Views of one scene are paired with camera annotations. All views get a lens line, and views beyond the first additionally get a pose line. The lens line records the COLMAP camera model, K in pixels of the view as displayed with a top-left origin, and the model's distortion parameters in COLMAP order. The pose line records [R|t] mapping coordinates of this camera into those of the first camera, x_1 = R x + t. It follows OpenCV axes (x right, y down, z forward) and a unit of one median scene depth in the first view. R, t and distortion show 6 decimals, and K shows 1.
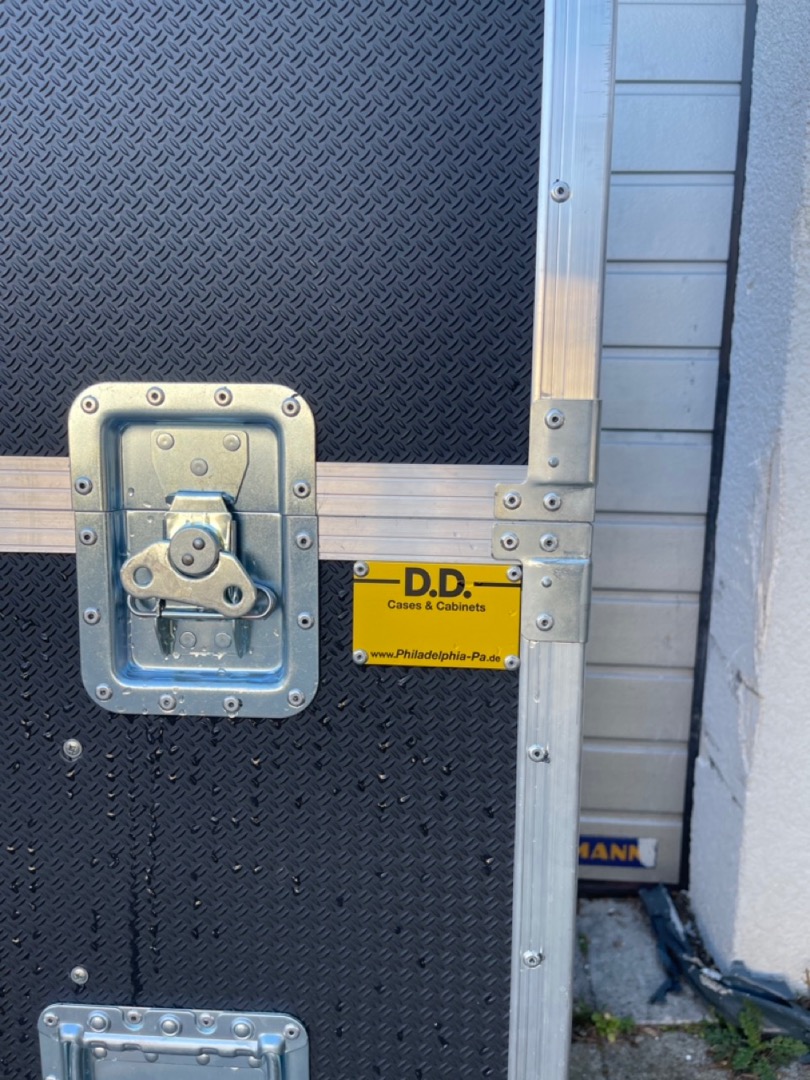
lens RADIAL K [[815.6, 0, 414.7], [0, 815.6, 537.7], [0, 0, 1]] dist [0.071881, -0.099820]
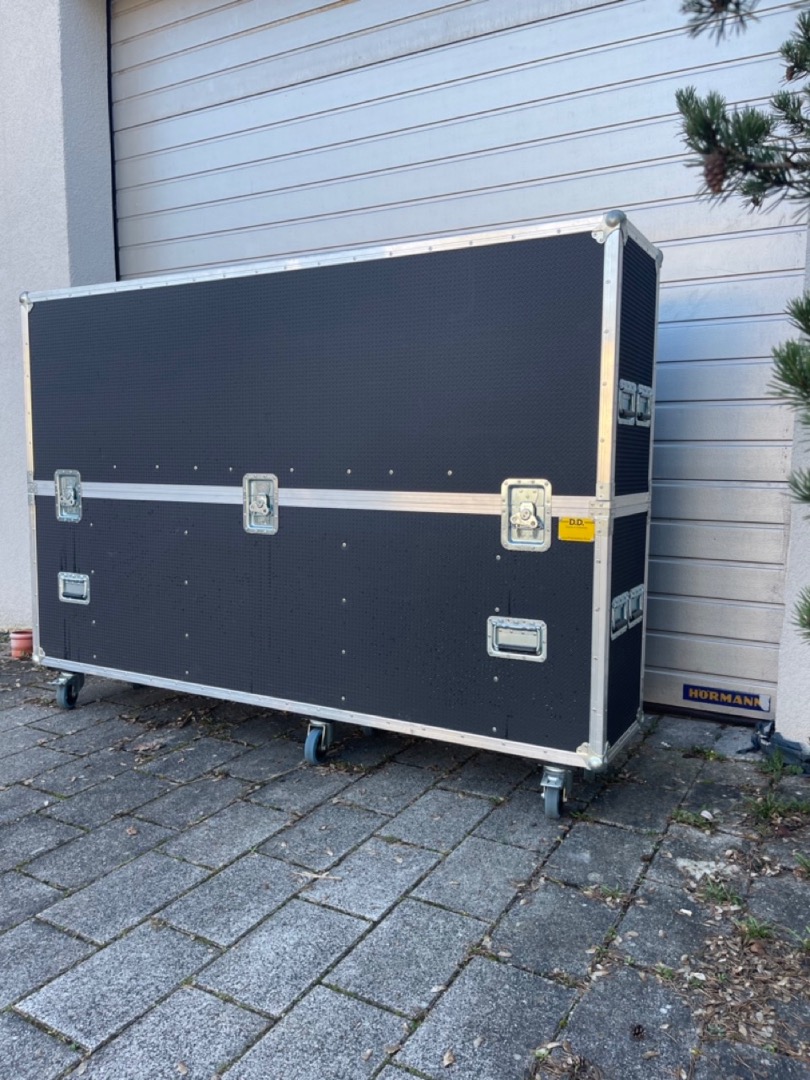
lens RADIAL K [[811.7, 0, 408.9], [0, 811.7, 545.2], [0, 0, 1]] dist [0.093812, -0.132649]
pose [[0.901020, 0.035625, -0.432312, 1.115304], [-0.047742, 0.998712, -0.017203, 0.296156], [0.431142, 0.036140, 0.901560, -3.378546]]
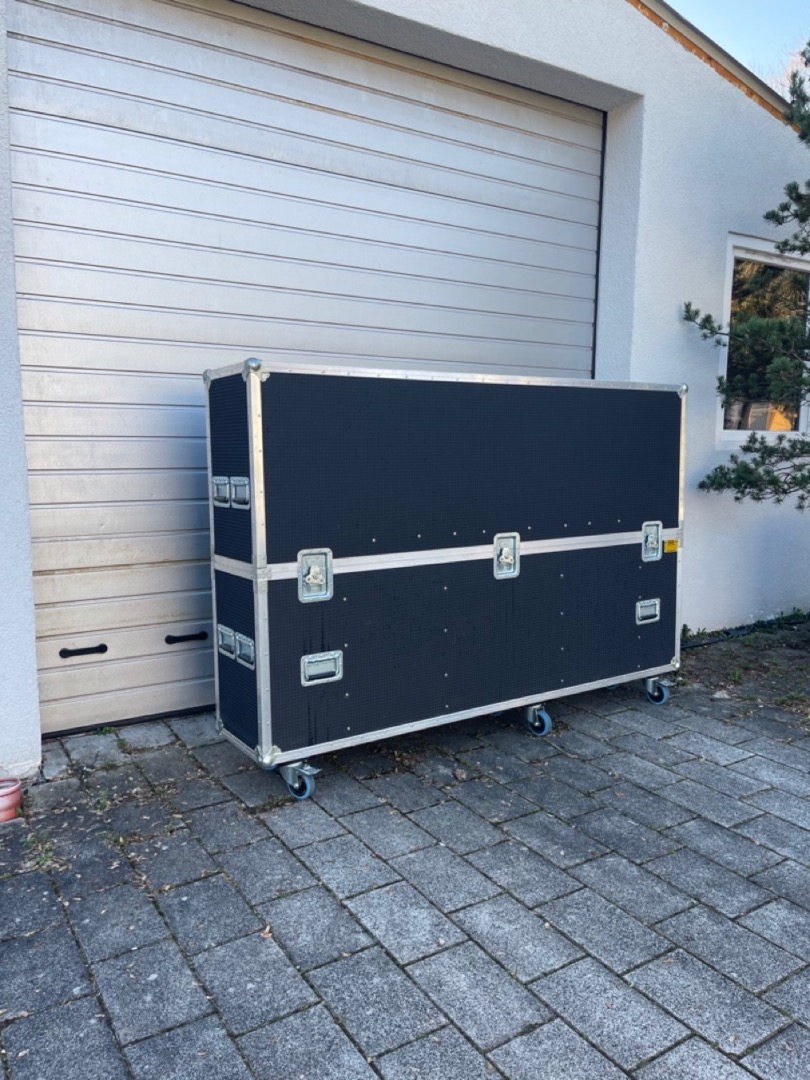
lens RADIAL K [[812.0, 0, 407.7], [0, 812.0, 541.1], [0, 0, 1]] dist [0.094398, -0.135141]
pose [[0.799727, -0.088365, 0.593825, -7.058113], [0.095357, 0.995249, 0.019678, -0.375465], [-0.592743, 0.040889, 0.804353, -4.140868]]
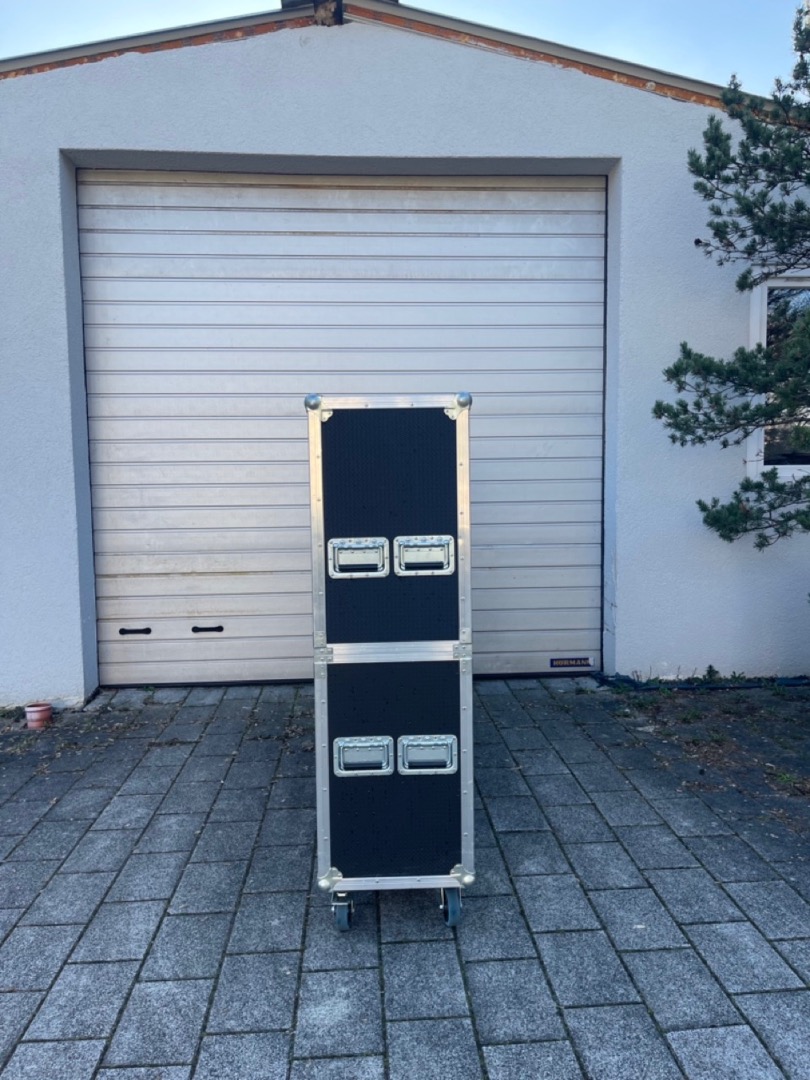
lens RADIAL K [[815.6, 0, 414.7], [0, 815.6, 537.7], [0, 0, 1]] dist [0.071881, -0.099820]
pose [[0.989727, -0.042477, 0.136511, -2.926921], [0.052054, 0.996370, -0.067363, 0.162515], [-0.133154, 0.073777, 0.988346, -7.625666]]
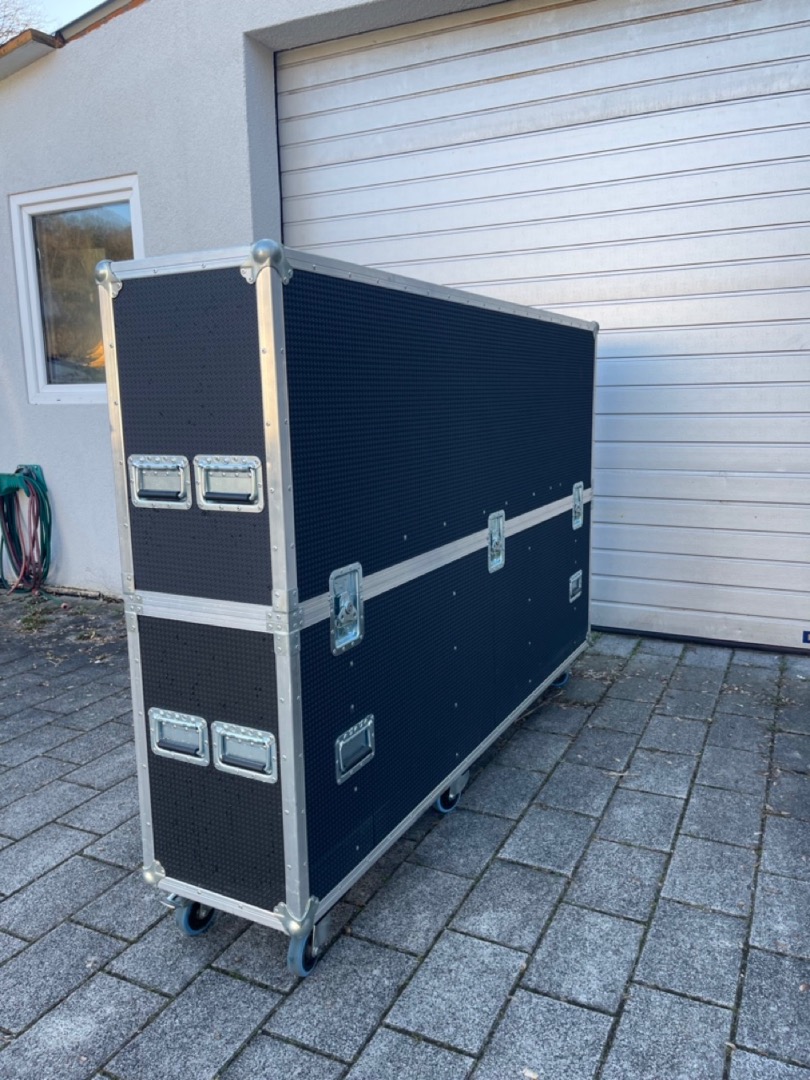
lens RADIAL K [[812.2, 0, 409.3], [0, 812.2, 535.0], [0, 0, 1]] dist [0.096945, -0.138703]
pose [[0.925817, 0.028982, -0.376860, -0.226743], [-0.019927, 0.999412, 0.027902, 0.052119], [0.377447, -0.018323, 0.925850, -5.777998]]
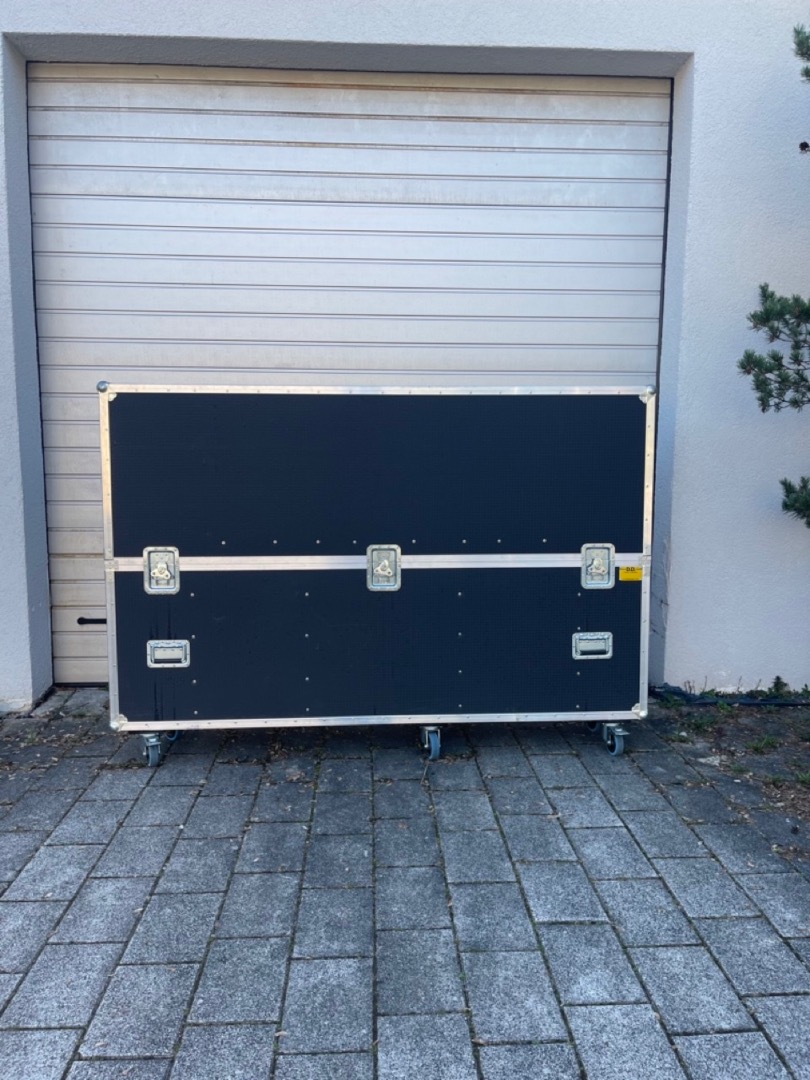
lens RADIAL K [[812.0, 0, 407.7], [0, 812.0, 541.1], [0, 0, 1]] dist [0.094398, -0.135141]
pose [[0.992360, -0.028217, 0.120106, -2.771182], [0.031647, 0.999141, -0.026747, -0.063514], [-0.119248, 0.030343, 0.992401, -5.927318]]
